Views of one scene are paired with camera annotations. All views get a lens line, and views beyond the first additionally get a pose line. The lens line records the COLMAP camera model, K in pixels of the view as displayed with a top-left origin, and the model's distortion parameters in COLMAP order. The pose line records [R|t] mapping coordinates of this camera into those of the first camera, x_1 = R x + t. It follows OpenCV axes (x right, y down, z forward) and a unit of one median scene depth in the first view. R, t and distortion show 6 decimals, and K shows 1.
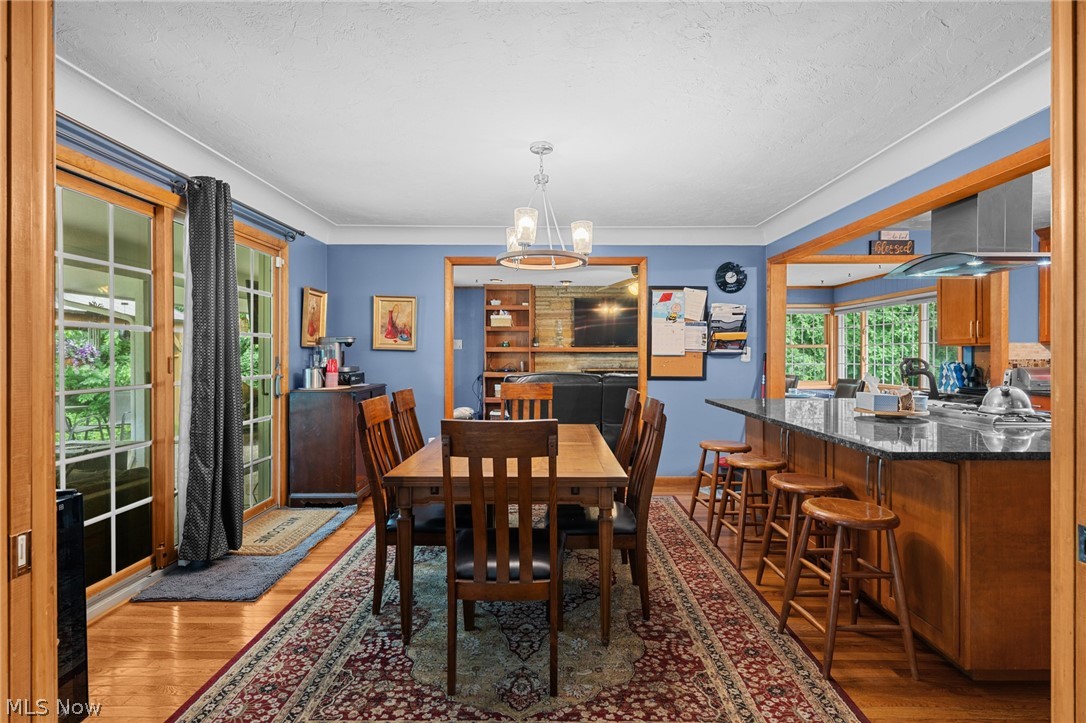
lens RADIAL K [[535.4, 0, 528.7], [0, 535.4, 354.3], [0, 0, 1]] dist [0.000056, 0.002098]
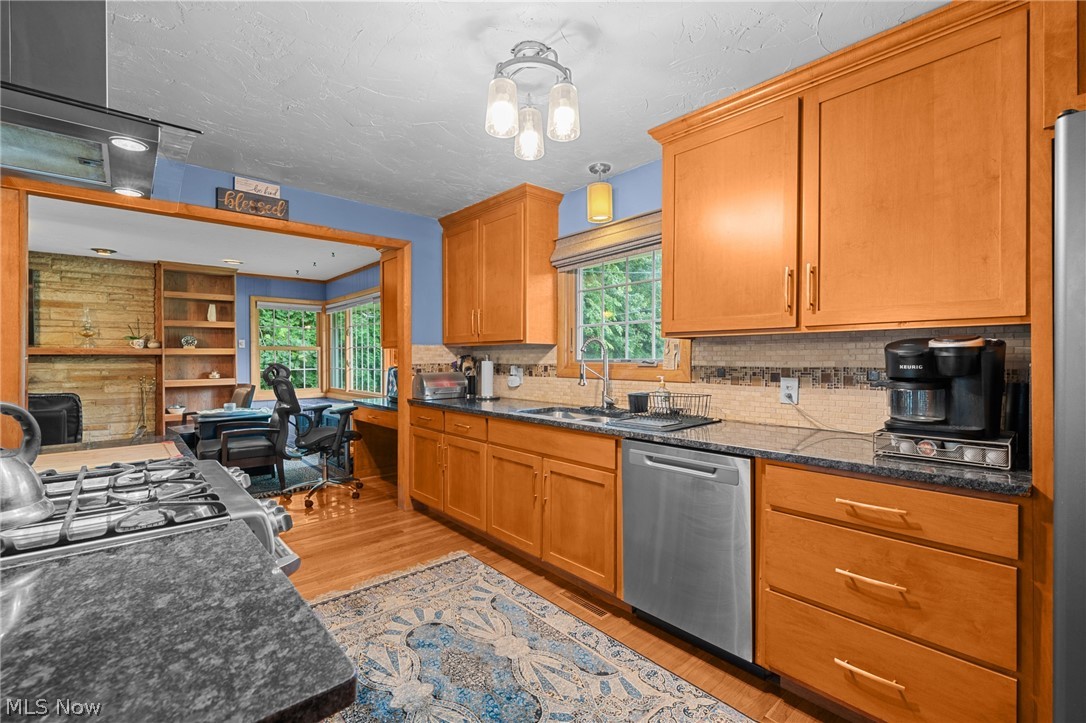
lens RADIAL K [[483.6, 0, 551.3], [0, 483.6, 361.3], [0, 0, 1]] dist [0.000203, 0.000240]
pose [[0.731530, -0.008121, 0.681761, 0.530215], [0.002529, 0.999955, 0.009197, -0.001440], [-0.681805, -0.005004, 0.731517, 0.277127]]
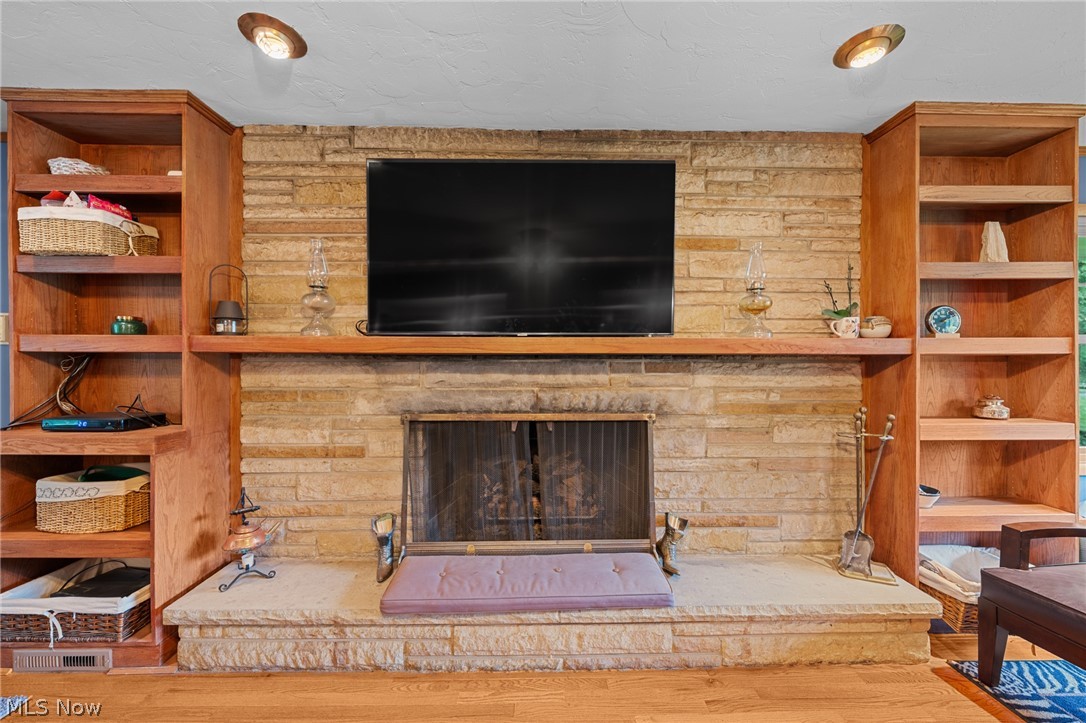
lens RADIAL K [[425.5, 0, 543.2], [0, 425.5, 366.0], [0, 0, 1]] dist [-0.003388, 0.000030]
pose [[0.998437, 0.002019, 0.055858, 0.287456], [-0.002430, 0.999971, 0.007278, -0.000614], [-0.055842, -0.007403, 0.998412, 1.365075]]
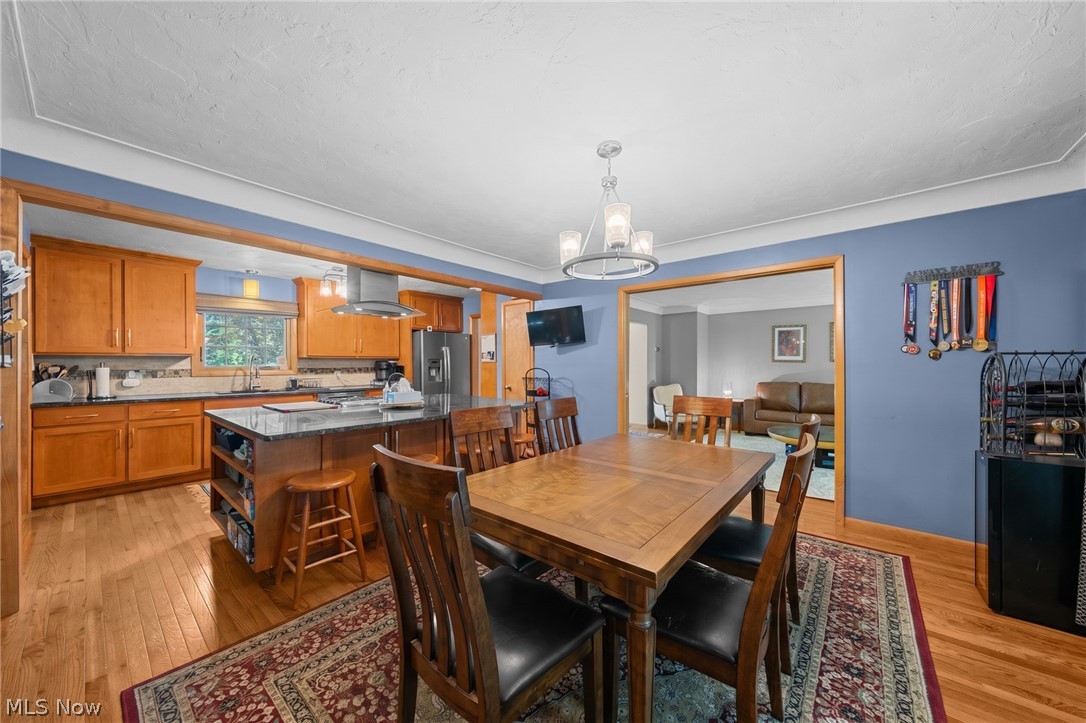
lens RADIAL K [[373.7, 0, 547.9], [0, 373.7, 365.9], [0, 0, 1]] dist [-0.000626, 0.000715]
pose [[-0.787993, -0.004280, 0.615669, -0.180615], [-0.000538, 0.999980, 0.006264, -0.003958], [-0.615684, 0.004605, -0.787980, 0.954721]]
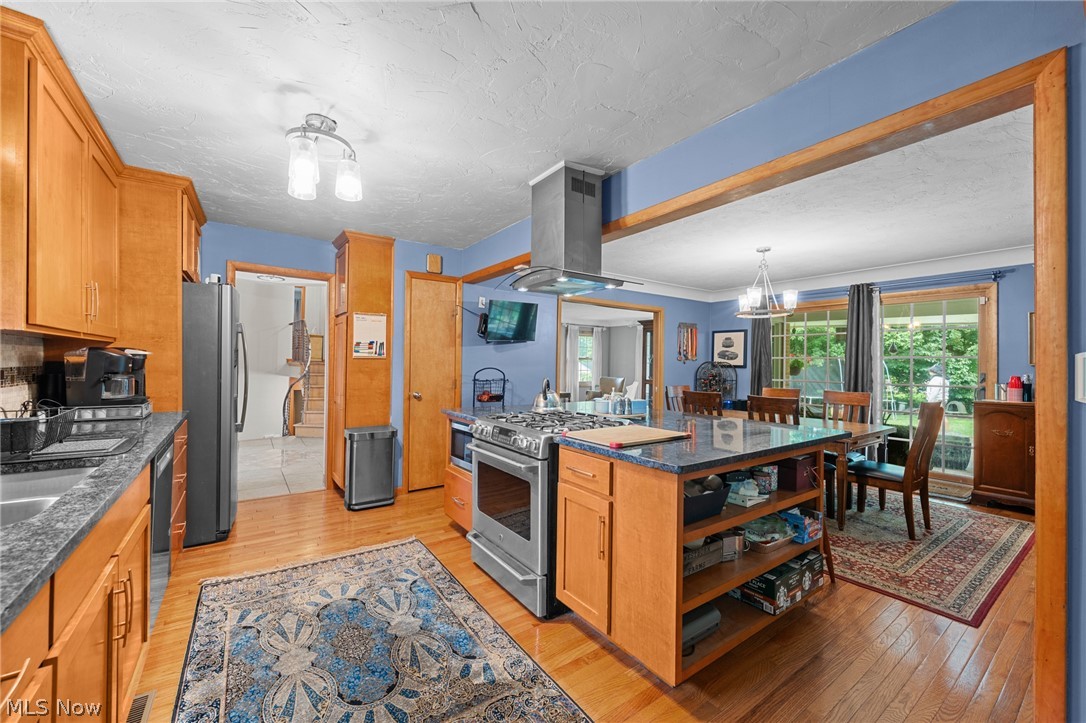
lens RADIAL K [[425.5, 0, 542.4], [0, 425.5, 360.0], [0, 0, 1]] dist [-0.003388, 0.000030]
pose [[-0.806478, -0.016887, -0.591023, 0.834962], [-0.014791, 0.999855, -0.008385, -0.002868], [0.591079, 0.001980, -0.806611, 1.012443]]
